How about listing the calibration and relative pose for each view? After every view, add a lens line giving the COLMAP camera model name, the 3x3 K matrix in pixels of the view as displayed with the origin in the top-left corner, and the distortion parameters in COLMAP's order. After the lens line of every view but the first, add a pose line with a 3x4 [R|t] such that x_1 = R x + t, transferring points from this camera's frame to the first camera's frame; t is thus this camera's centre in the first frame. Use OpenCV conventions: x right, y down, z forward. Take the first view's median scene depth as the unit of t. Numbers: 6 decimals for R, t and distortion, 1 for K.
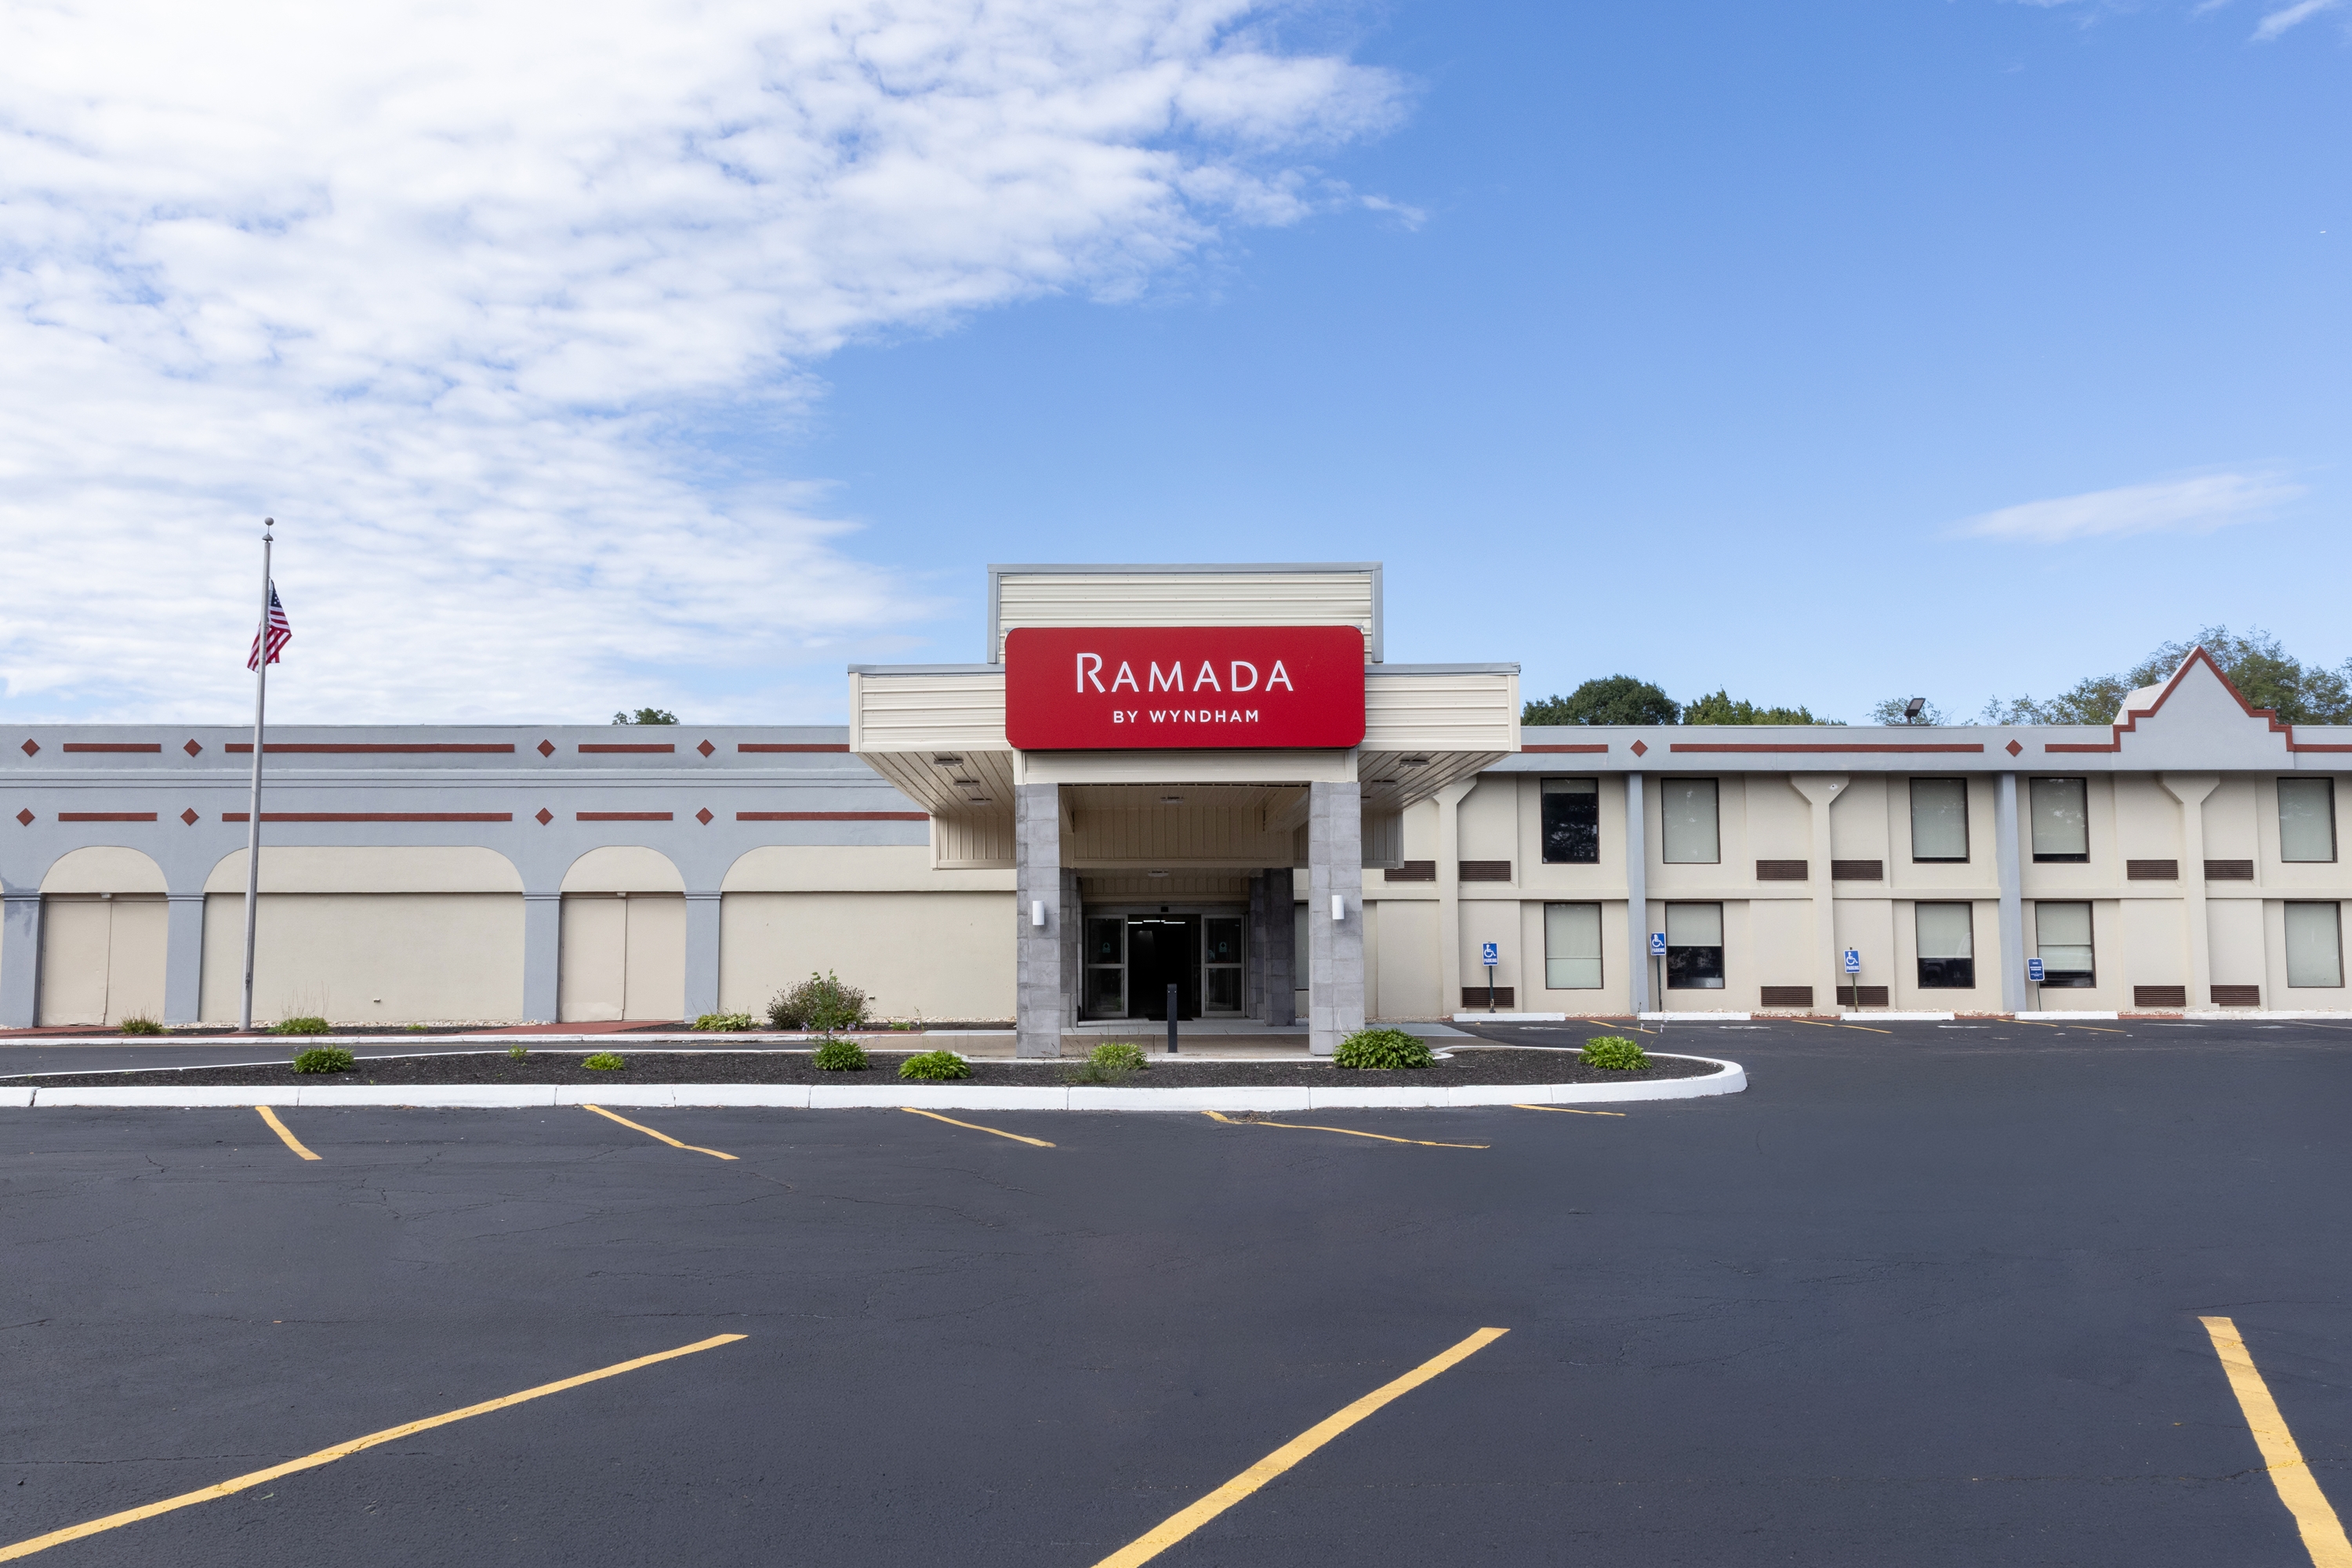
lens RADIAL K [[1213.6, 0, 1150.7], [0, 1213.6, 855.6], [0, 0, 1]] dist [-0.005153, -0.001045]
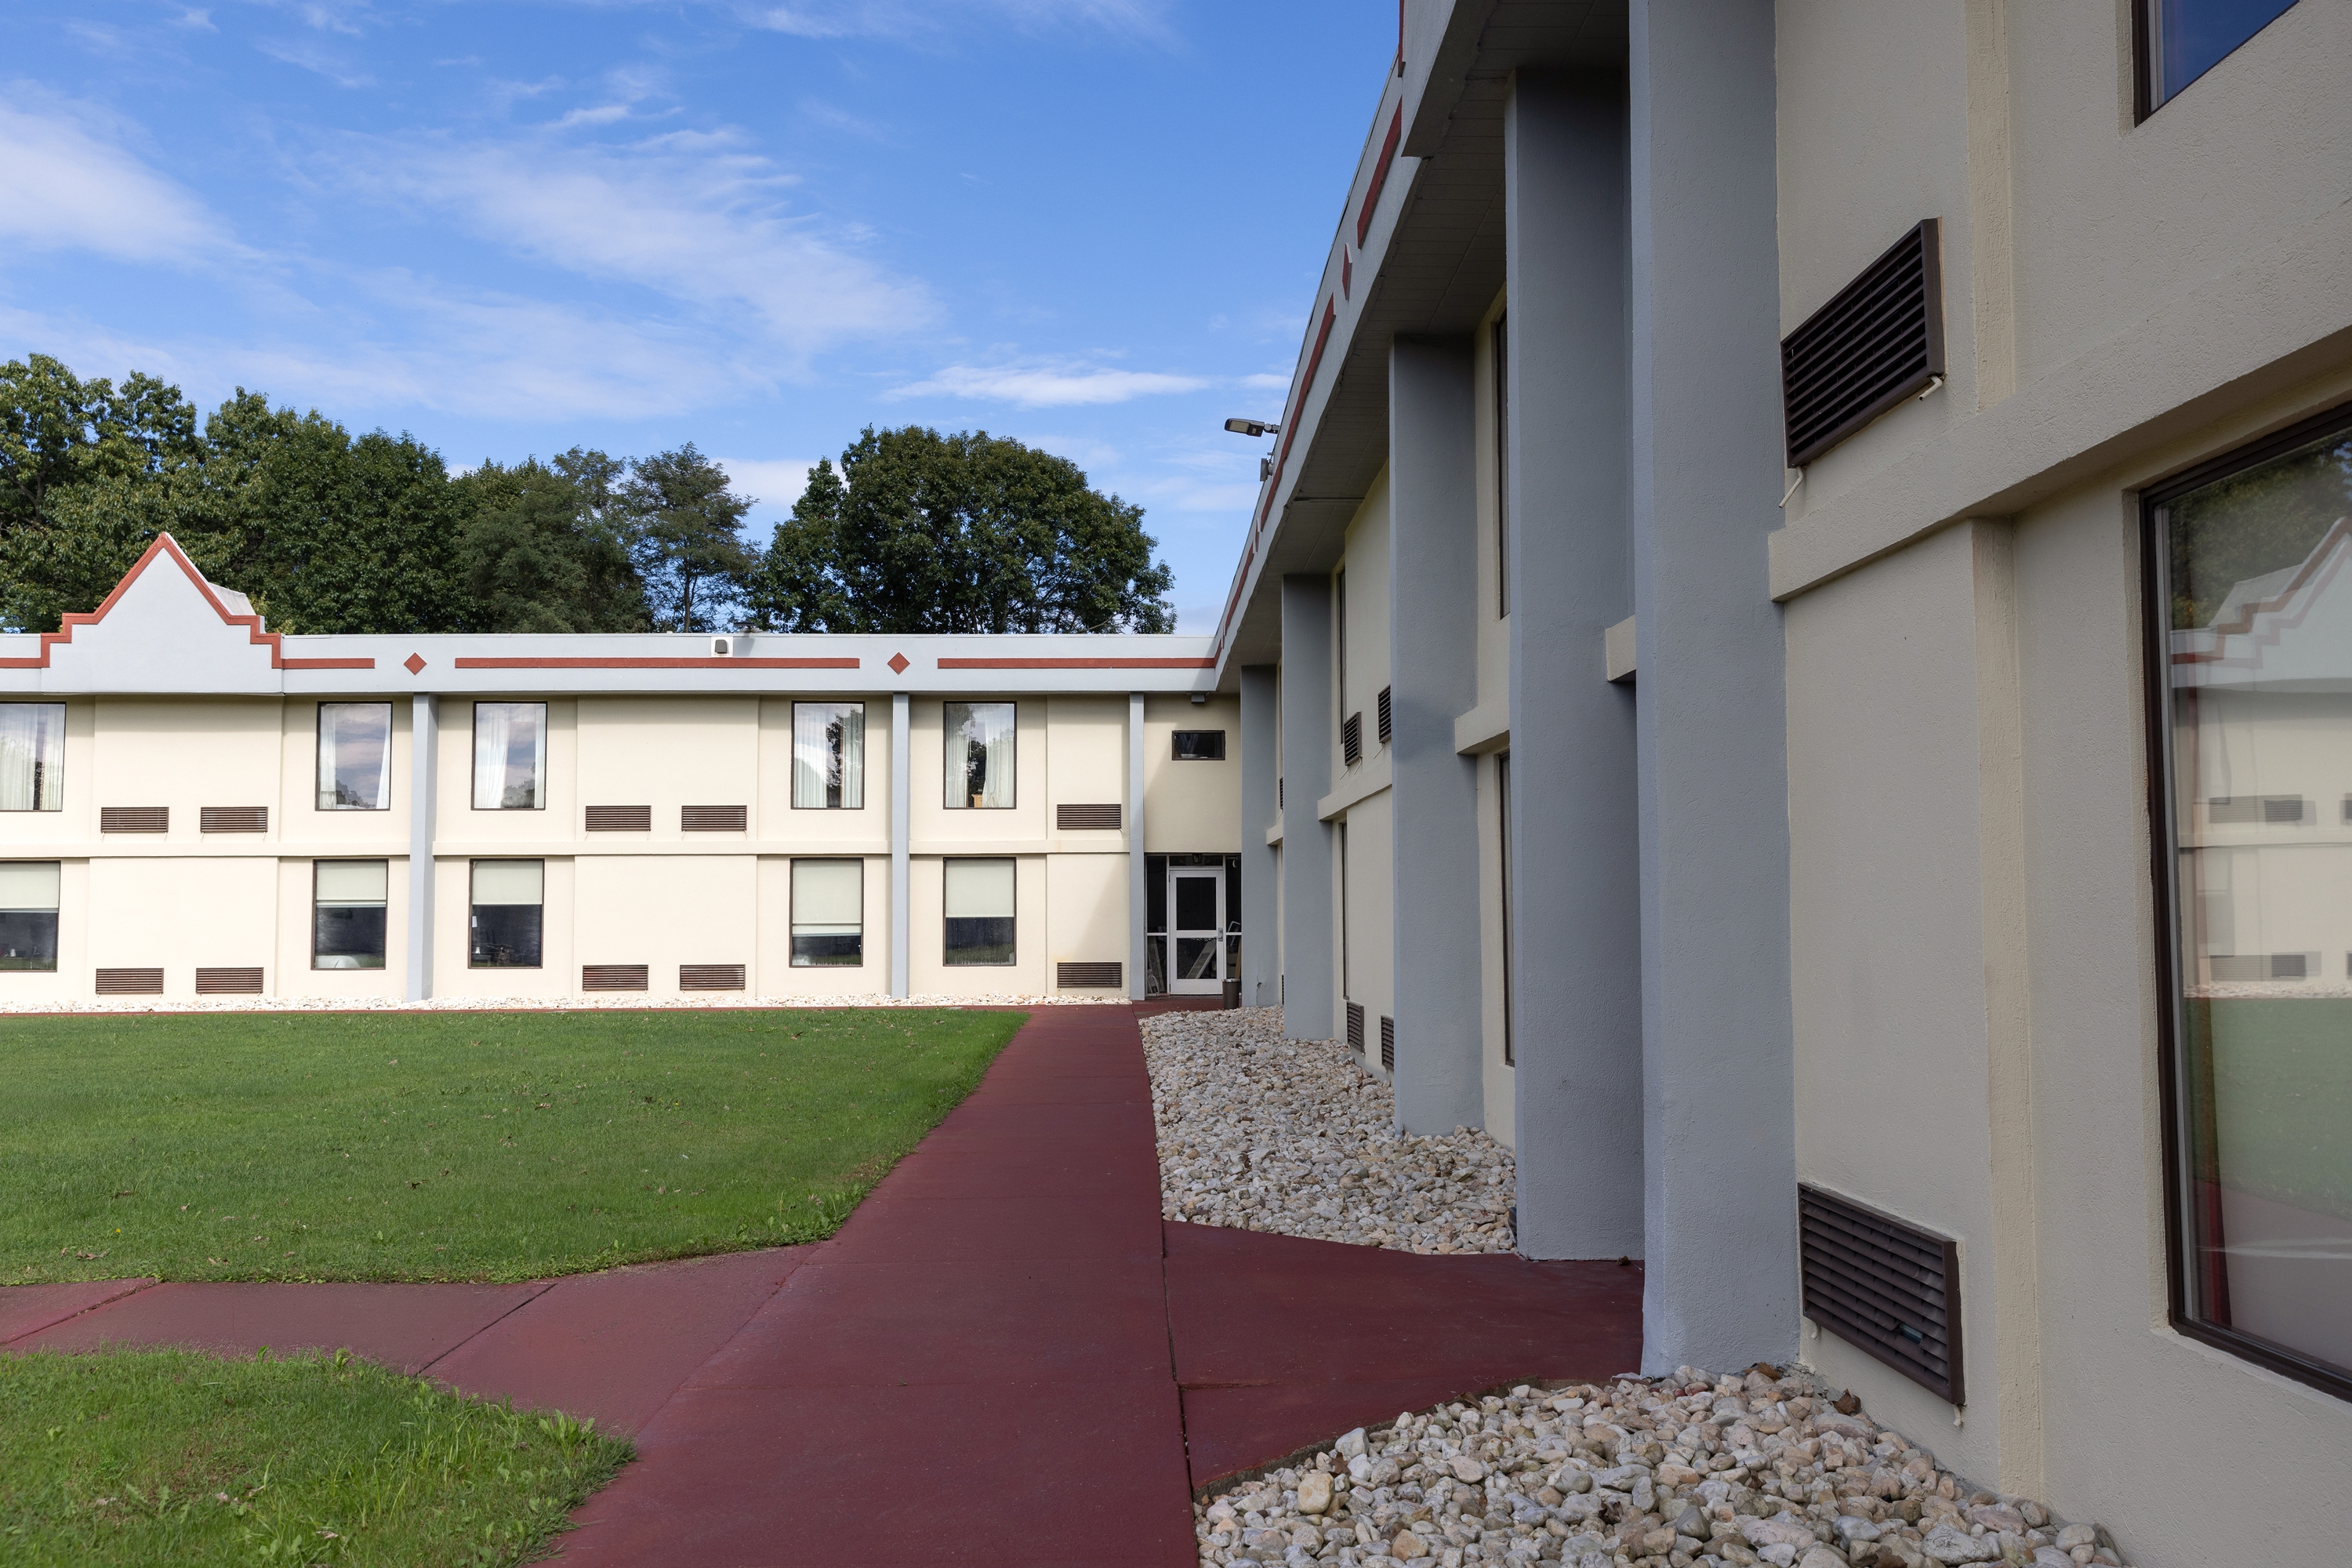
lens RADIAL K [[1517.6, 0, 1182.8], [0, 1517.6, 796.6], [0, 0, 1]] dist [0.011323, 0.004906]
pose [[0.999939, -0.001720, 0.010908, 1.455765], [0.001723, 0.999998, -0.000327, -0.001433], [-0.010908, 0.000346, 0.999940, 0.006070]]
